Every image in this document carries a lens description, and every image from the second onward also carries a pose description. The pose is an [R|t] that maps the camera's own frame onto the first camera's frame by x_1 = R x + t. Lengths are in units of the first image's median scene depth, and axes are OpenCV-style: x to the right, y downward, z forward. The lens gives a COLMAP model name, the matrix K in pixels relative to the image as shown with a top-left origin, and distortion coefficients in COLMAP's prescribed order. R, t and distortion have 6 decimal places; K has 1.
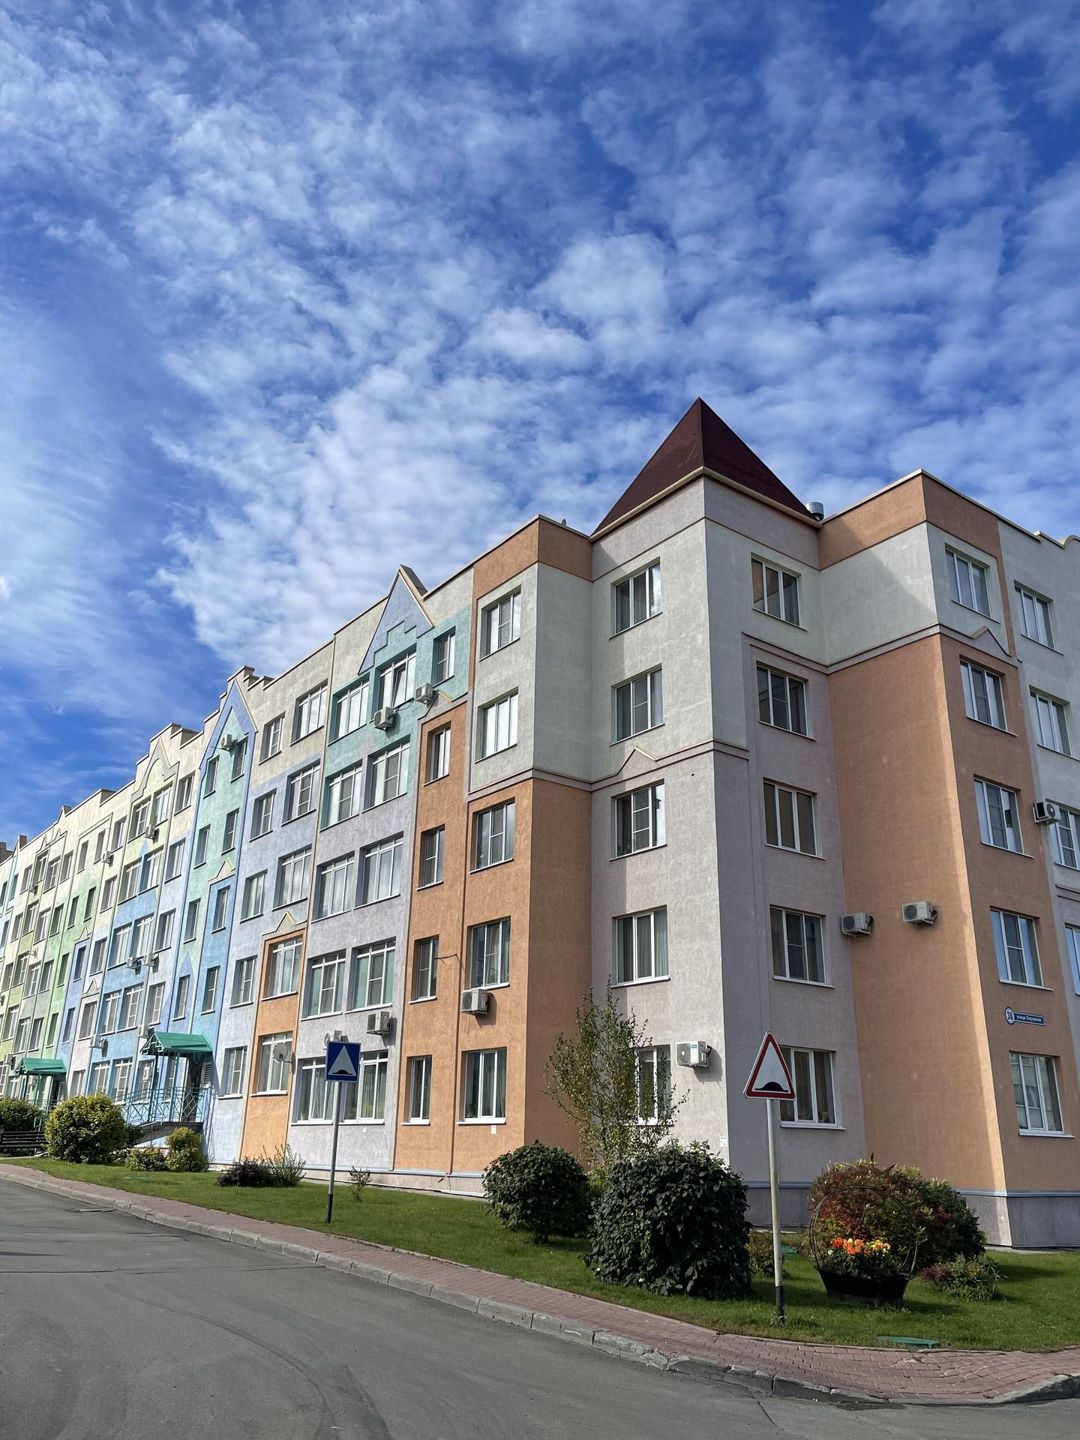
lens RADIAL K [[1117.4, 0, 538.5], [0, 1117.4, 708.5], [0, 0, 1]] dist [0.036488, -0.020403]
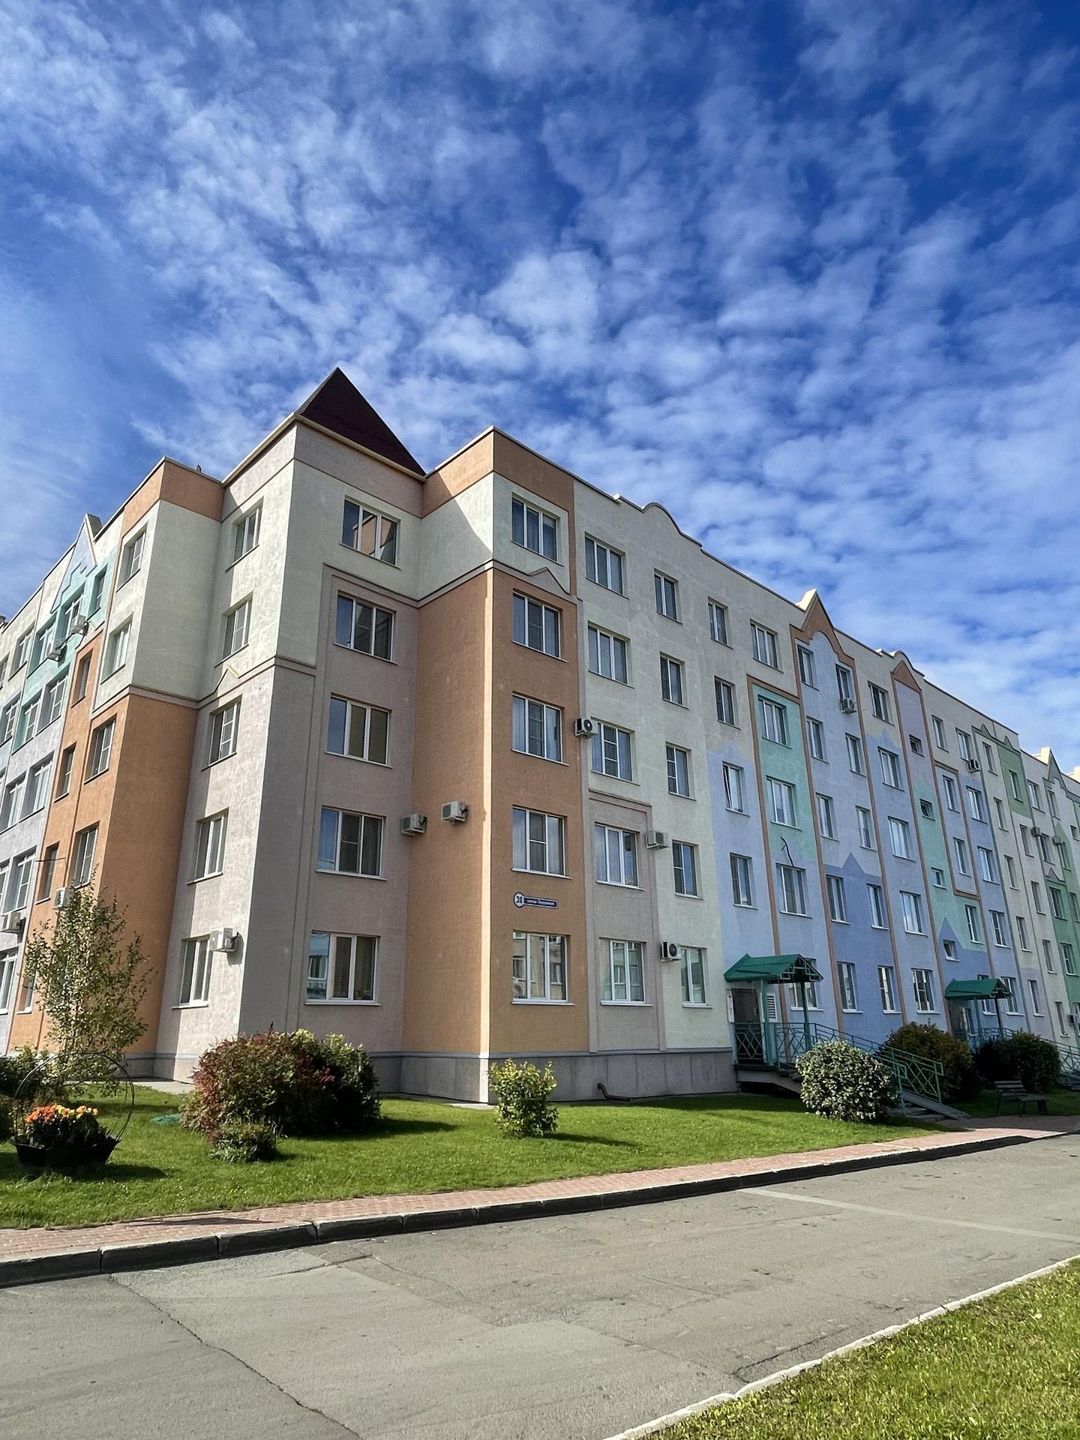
lens RADIAL K [[875.4, 0, 540.2], [0, 875.4, 710.2], [0, 0, 1]] dist [0.004411, 0.001178]
pose [[0.992584, 0.012343, 0.120929, 0.294660], [-0.014769, 0.999707, 0.019179, 0.057725], [-0.120657, -0.020823, 0.992476, 0.113646]]
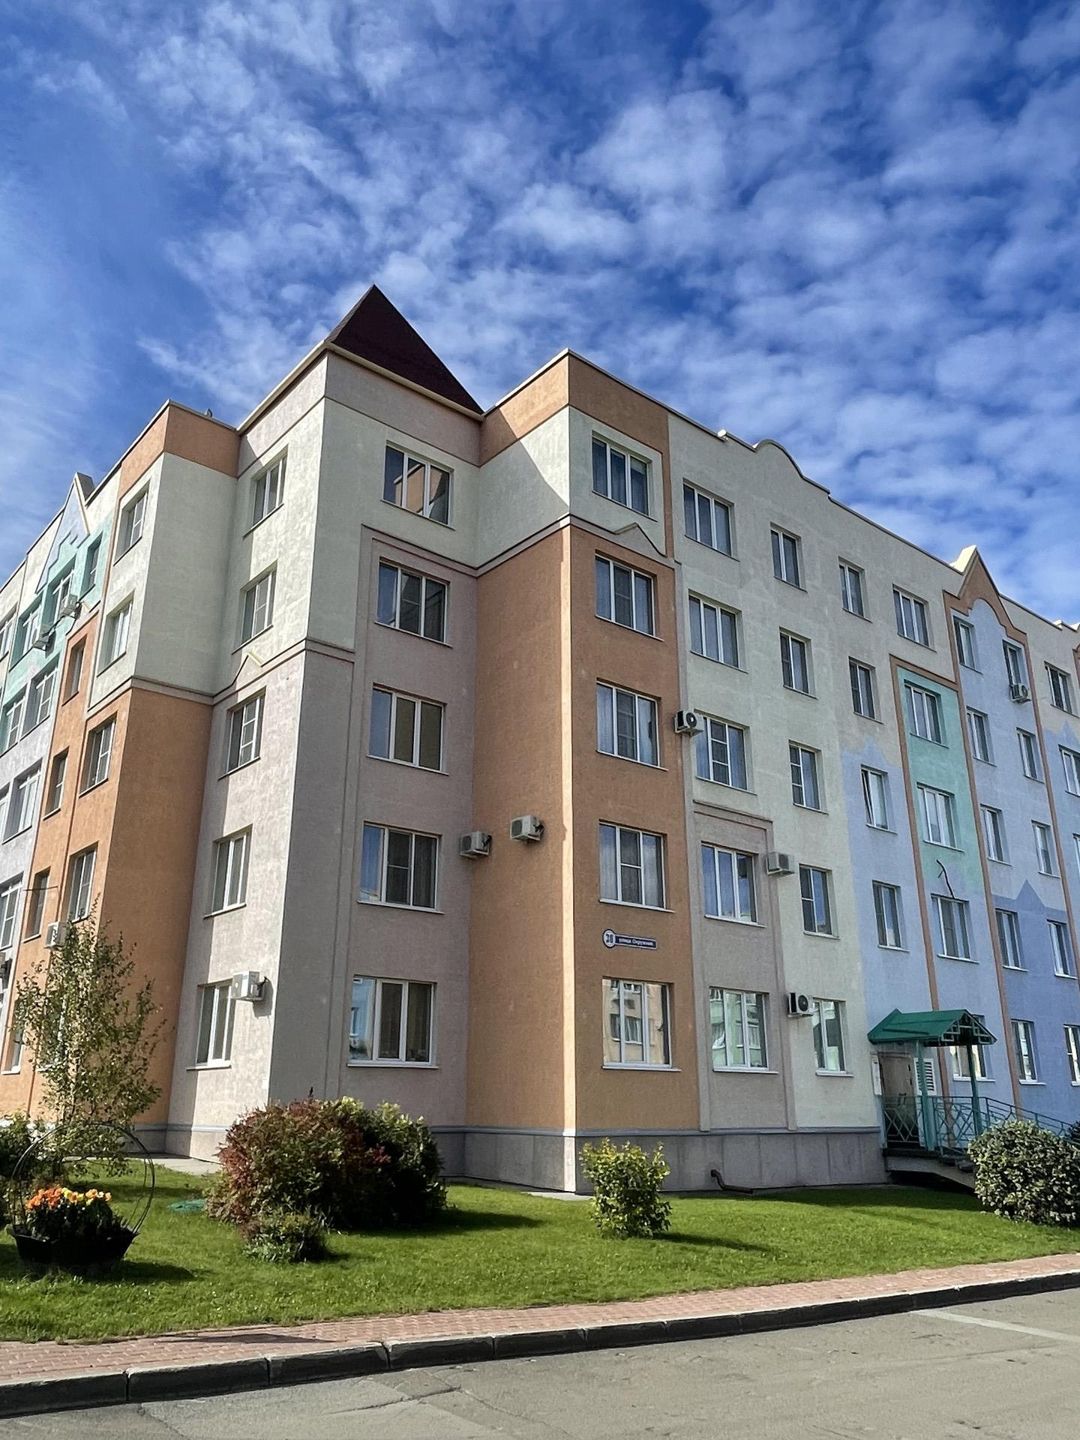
lens RADIAL K [[1073.3, 0, 545.0], [0, 1073.3, 709.5], [0, 0, 1]] dist [0.020072, -0.026900]
pose [[0.998484, 0.000160, 0.055044, 0.284588], [-0.001256, 0.999802, 0.019873, 0.064044], [-0.055030, -0.019912, 0.998286, 0.129087]]
